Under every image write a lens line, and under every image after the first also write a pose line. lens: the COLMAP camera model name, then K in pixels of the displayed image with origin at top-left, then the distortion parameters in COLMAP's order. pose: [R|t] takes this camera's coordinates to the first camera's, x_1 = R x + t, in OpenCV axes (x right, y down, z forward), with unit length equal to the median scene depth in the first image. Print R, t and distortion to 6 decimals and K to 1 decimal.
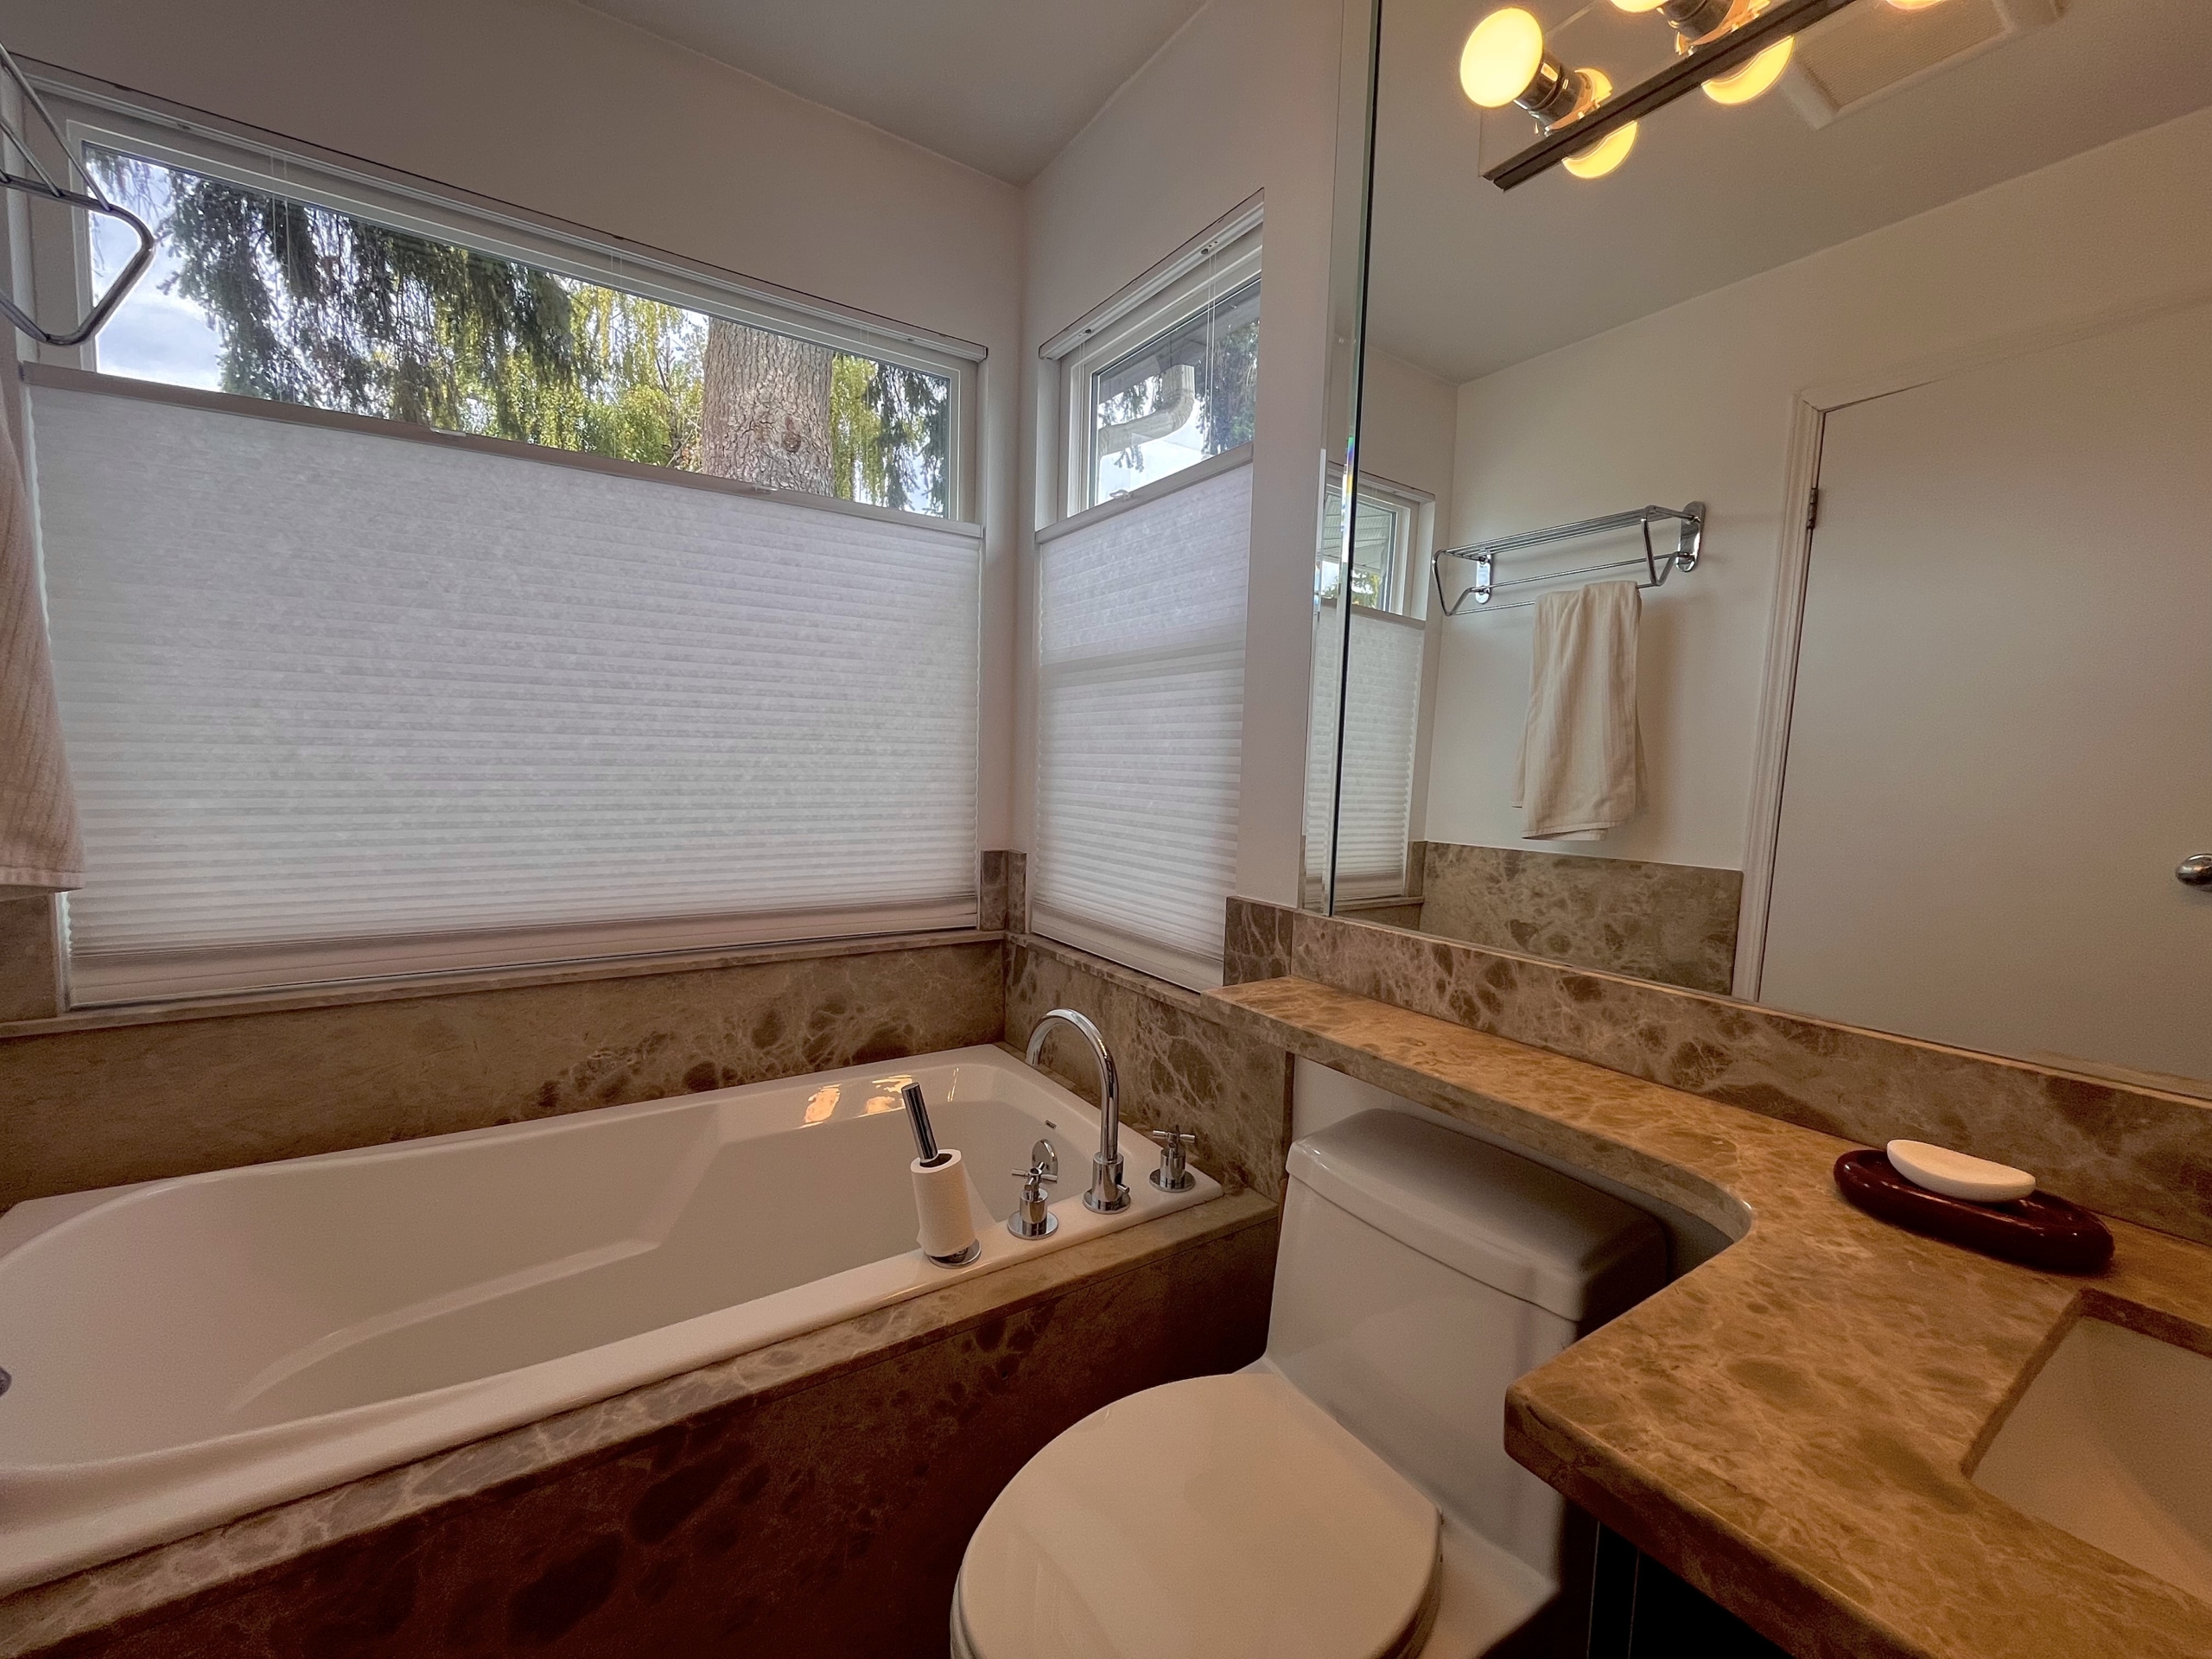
lens RADIAL K [[897.8, 0, 1095.5], [0, 897.8, 831.9], [0, 0, 1]] dist [-0.002163, -0.000973]
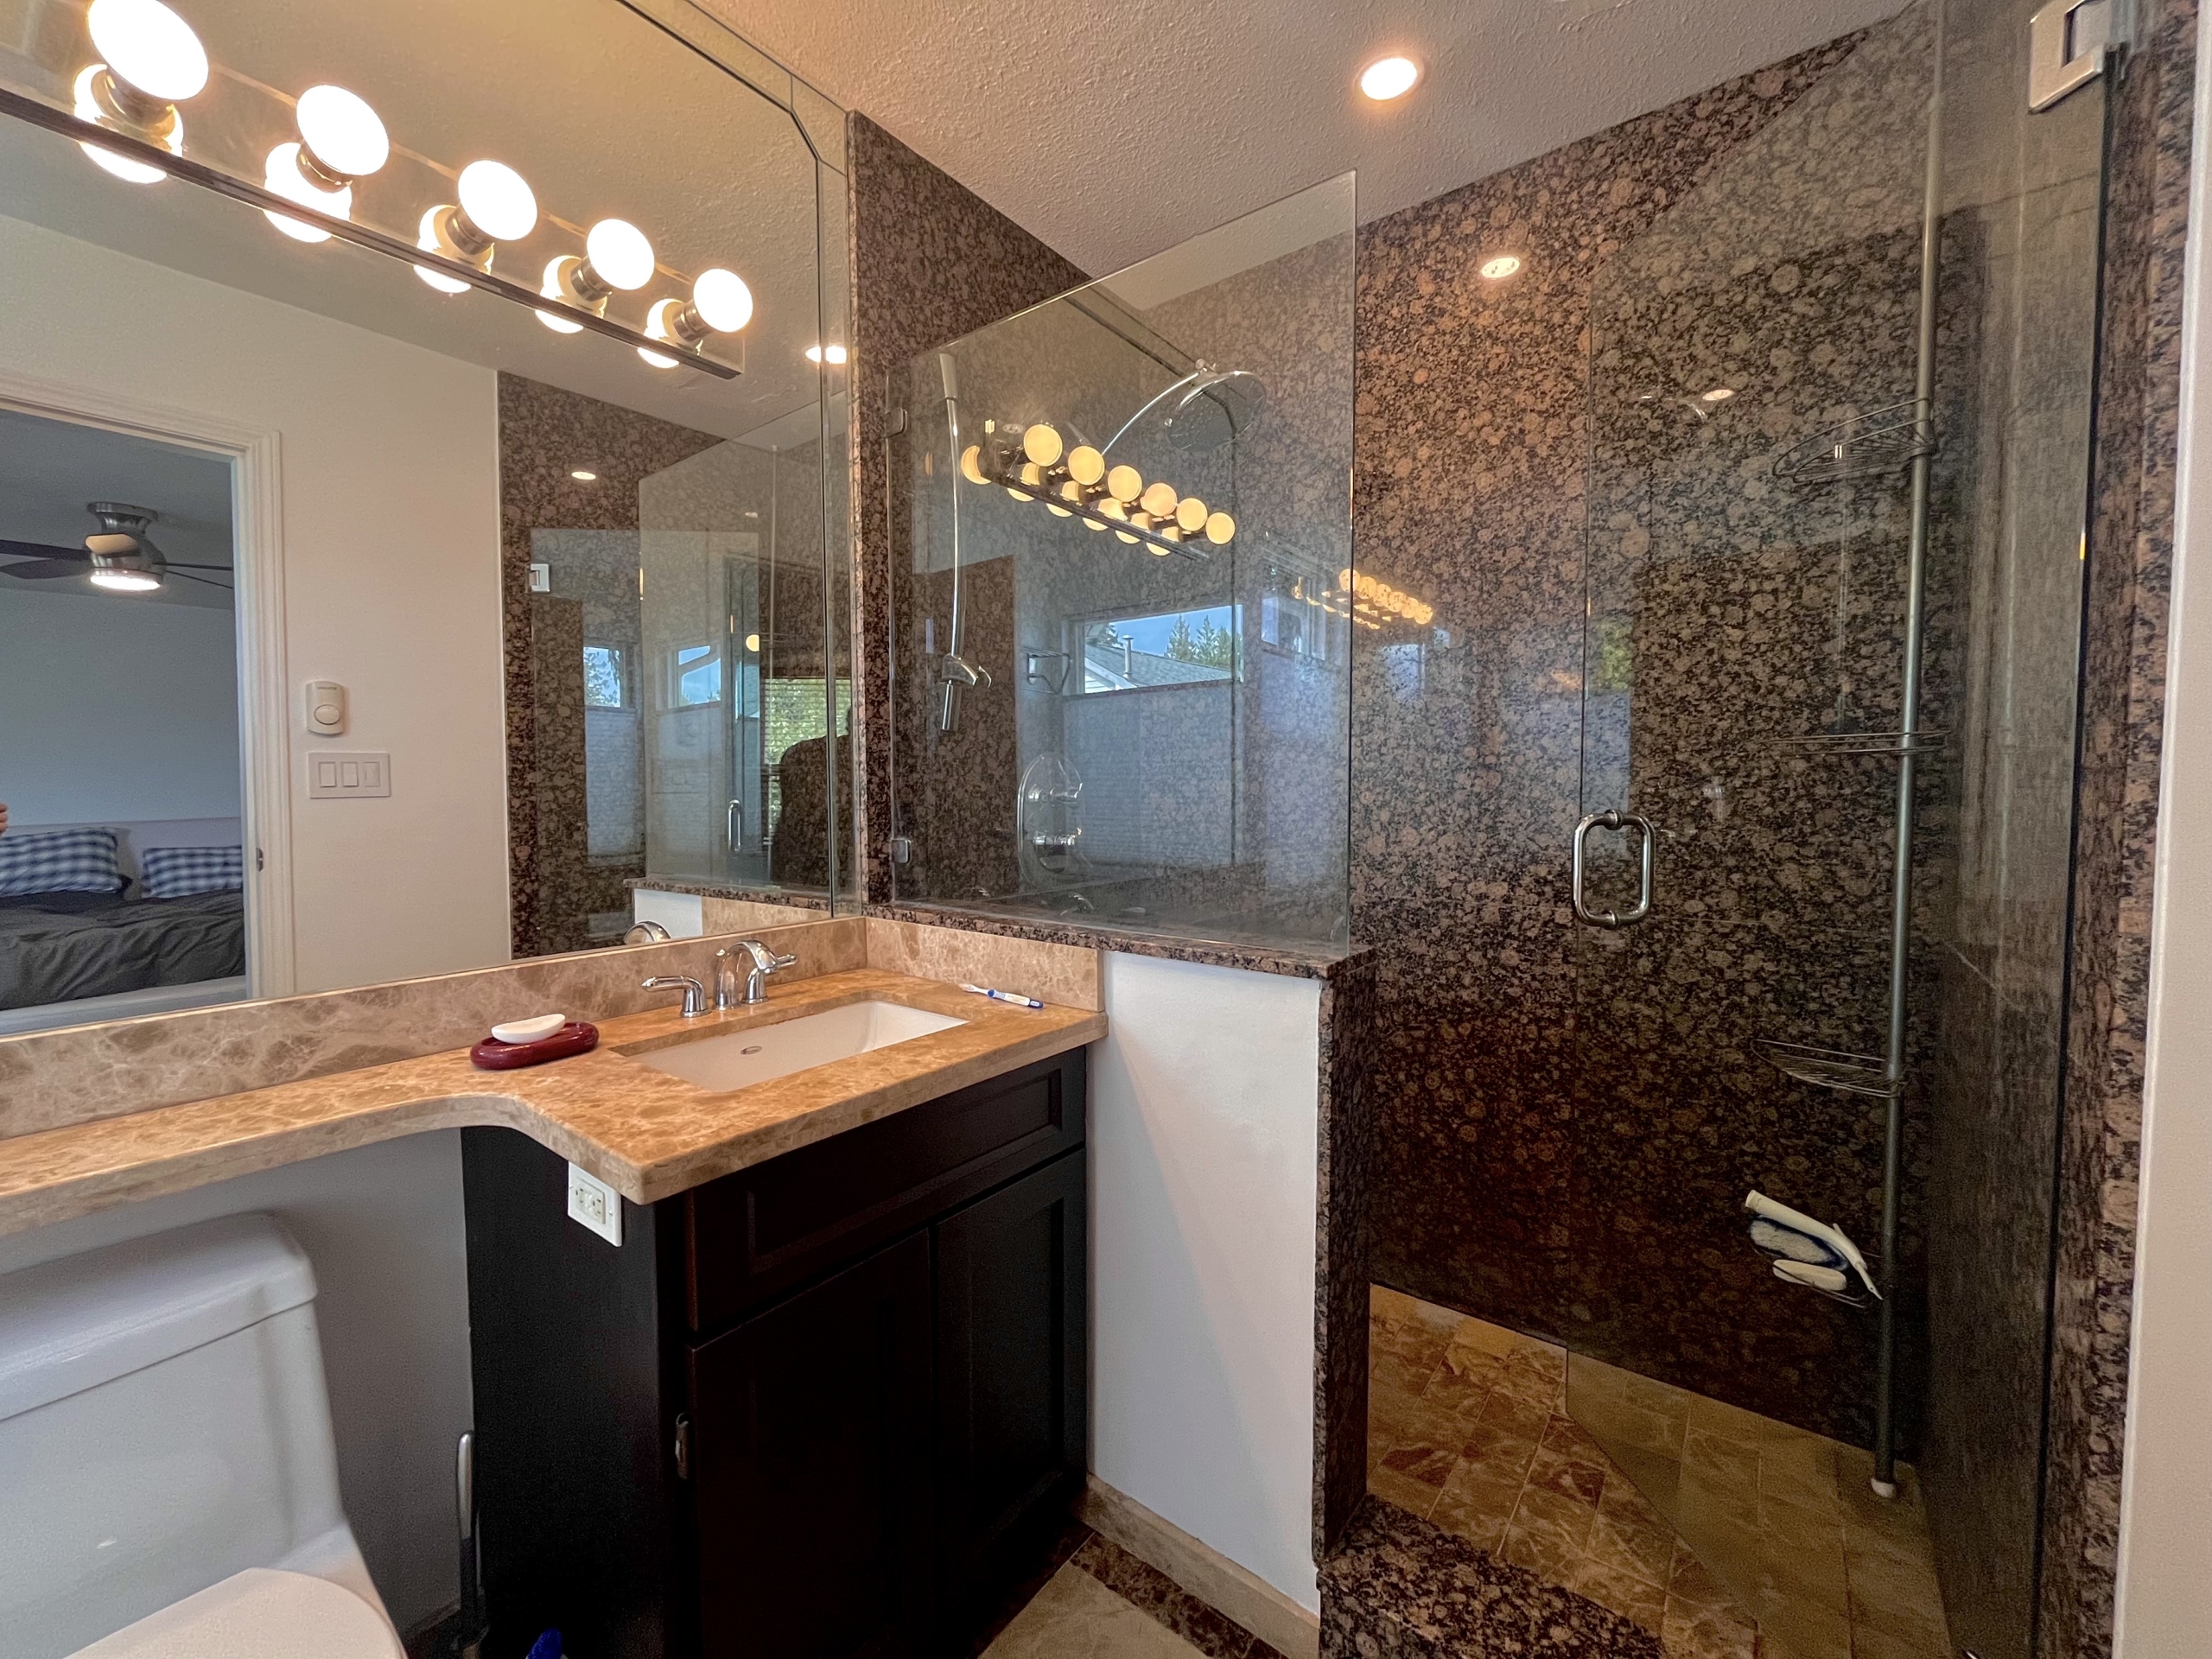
lens RADIAL K [[897.8, 0, 1099.5], [0, 897.8, 823.2], [0, 0, 1]] dist [-0.002163, -0.000973]
pose [[-0.327673, -0.065881, 0.942491, -0.937149], [0.072044, 0.992919, 0.094454, -0.096831], [-0.942040, 0.098851, -0.320607, 0.423674]]
